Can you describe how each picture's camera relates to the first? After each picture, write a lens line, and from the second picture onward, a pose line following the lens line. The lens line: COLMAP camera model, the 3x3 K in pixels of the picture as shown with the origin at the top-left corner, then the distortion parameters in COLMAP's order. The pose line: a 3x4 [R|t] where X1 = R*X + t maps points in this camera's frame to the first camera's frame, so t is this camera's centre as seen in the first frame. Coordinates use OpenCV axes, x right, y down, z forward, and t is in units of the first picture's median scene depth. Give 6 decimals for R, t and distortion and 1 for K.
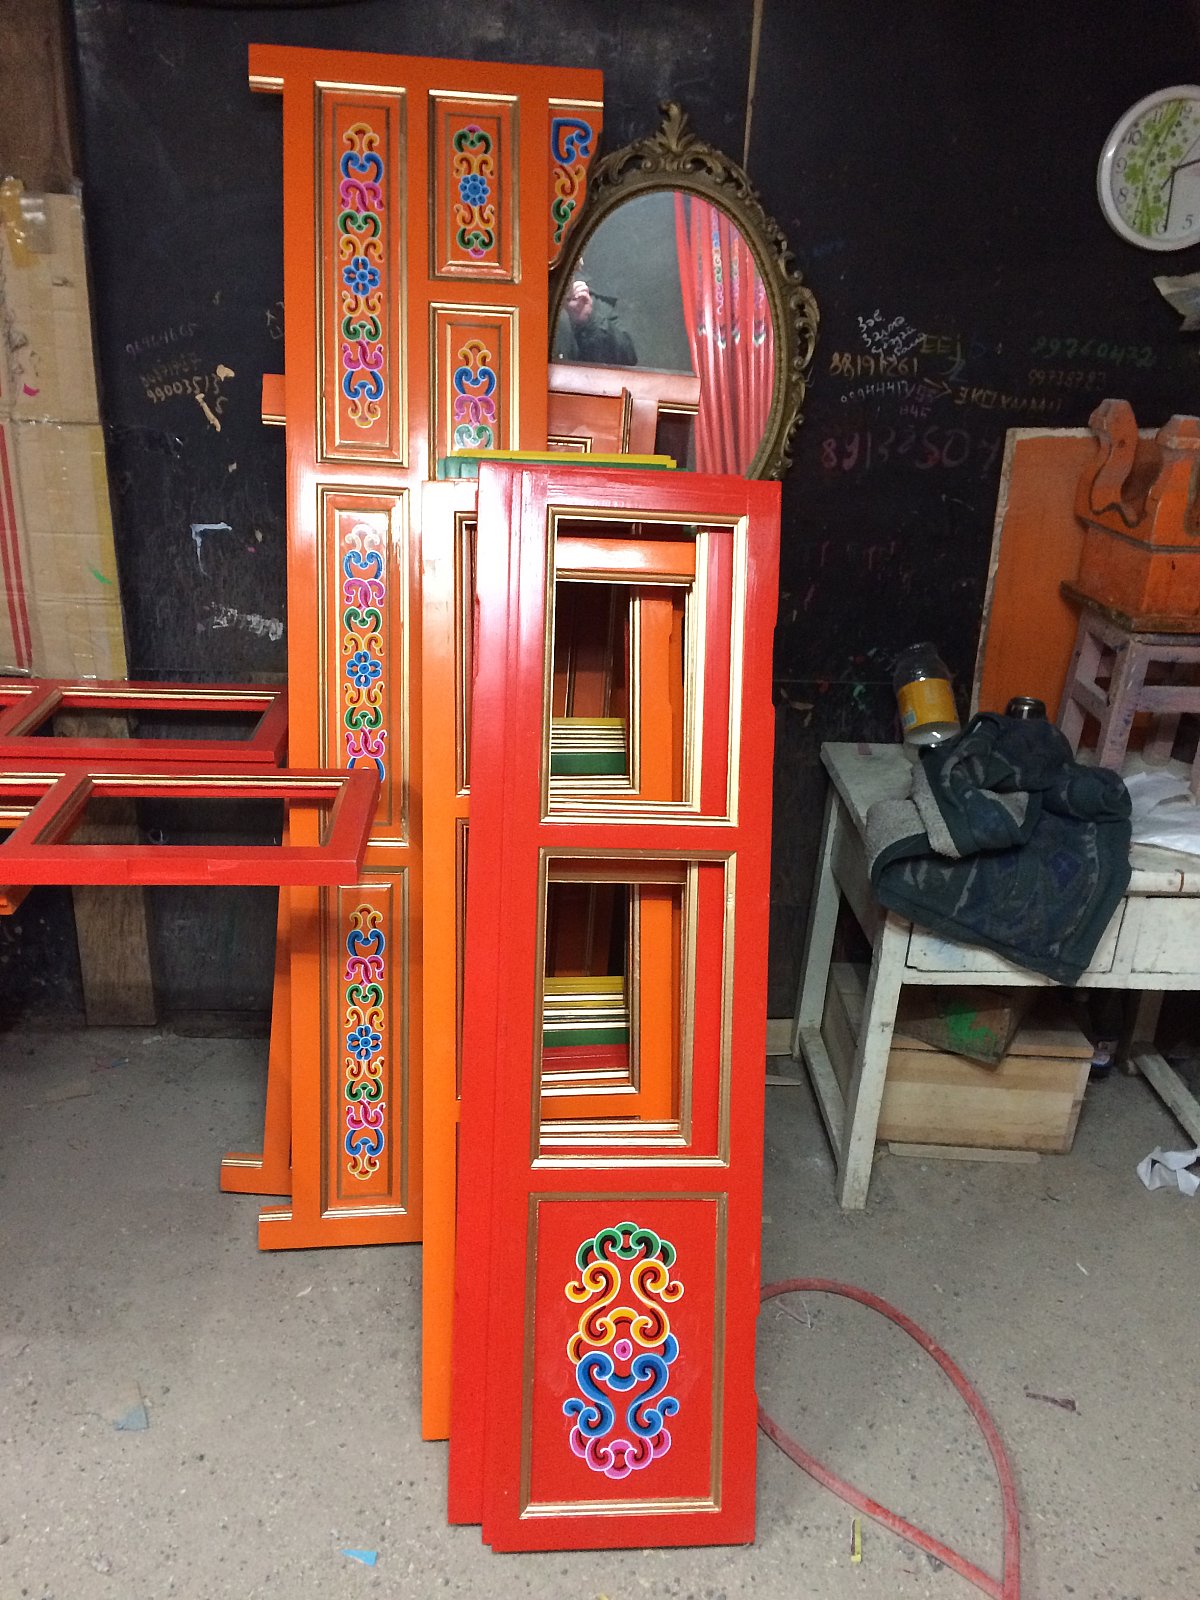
lens RADIAL K [[1324.5, 0, 587.3], [0, 1324.5, 784.5], [0, 0, 1]] dist [0.083706, -0.106907]
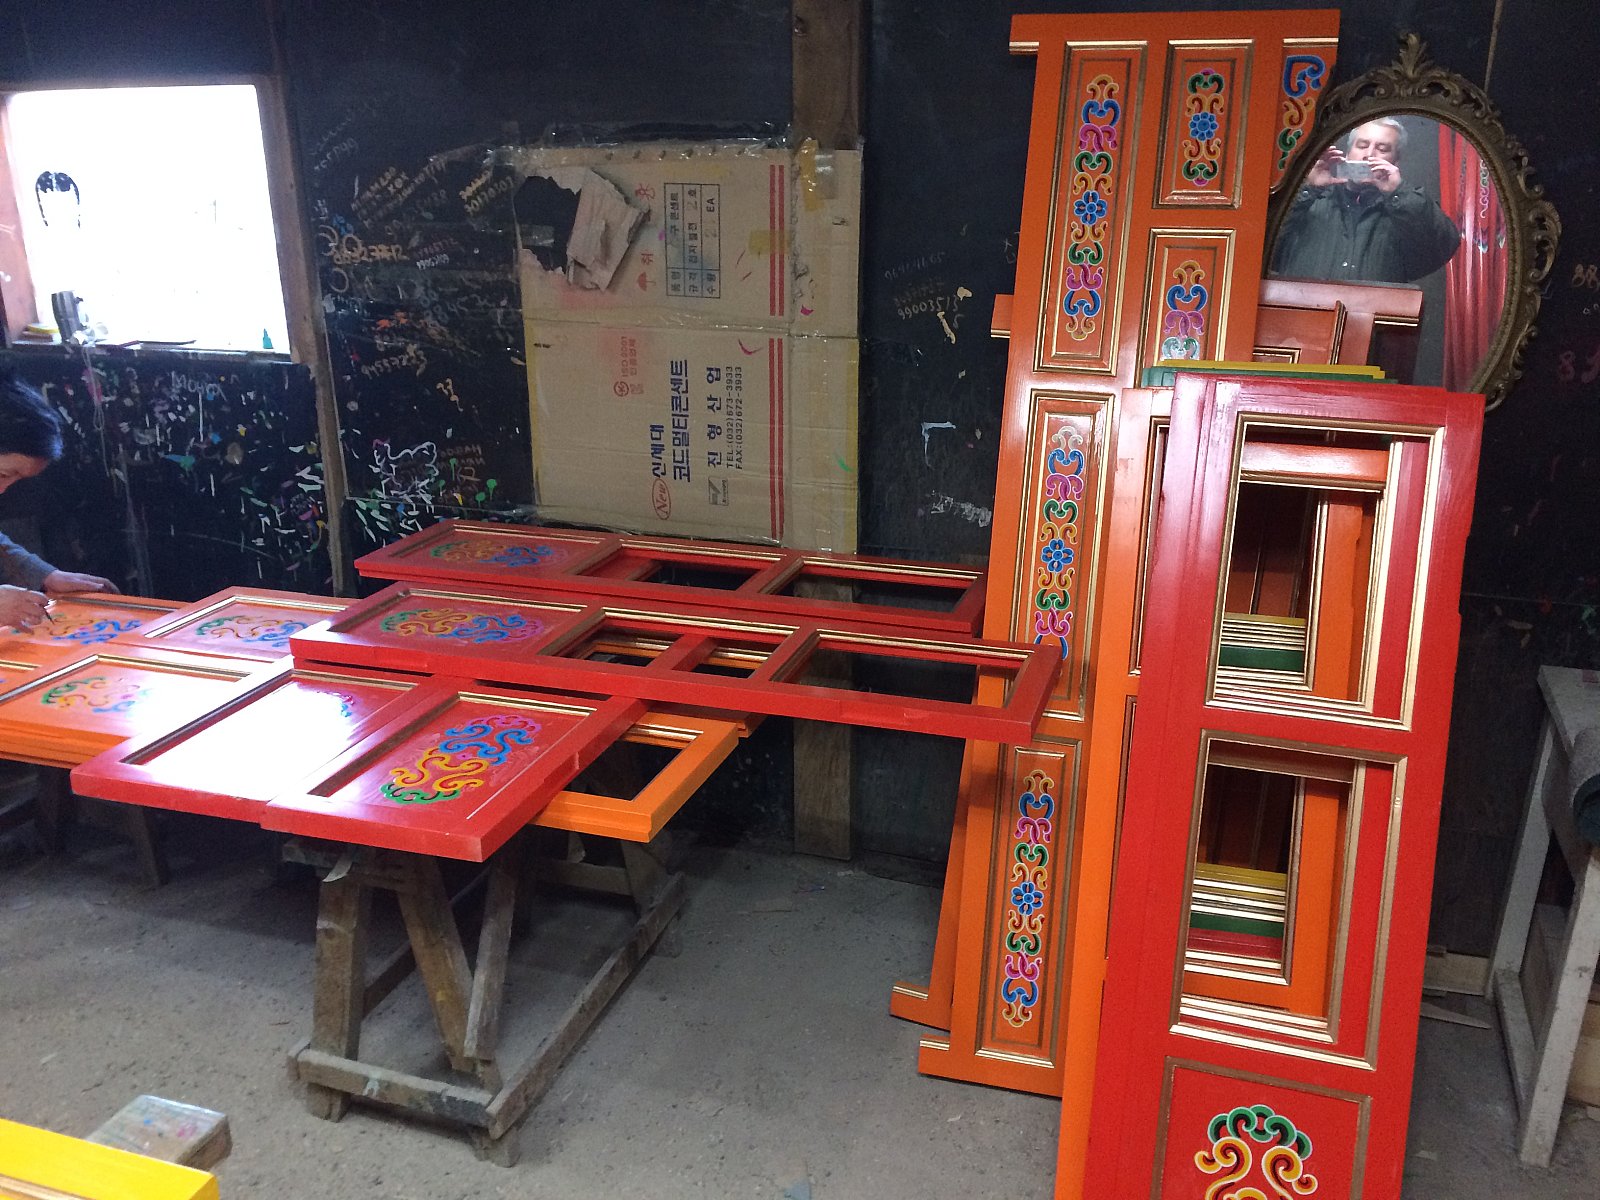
lens RADIAL K [[1346.9, 0, 774.9], [0, 1346.9, 611.2], [0, 0, 1]] dist [0.066589, -0.082746]
pose [[0.921679, 0.081252, -0.379349, 0.044647], [-0.102365, 0.994103, -0.035784, 0.023181], [0.374204, 0.071813, 0.924561, -0.120248]]
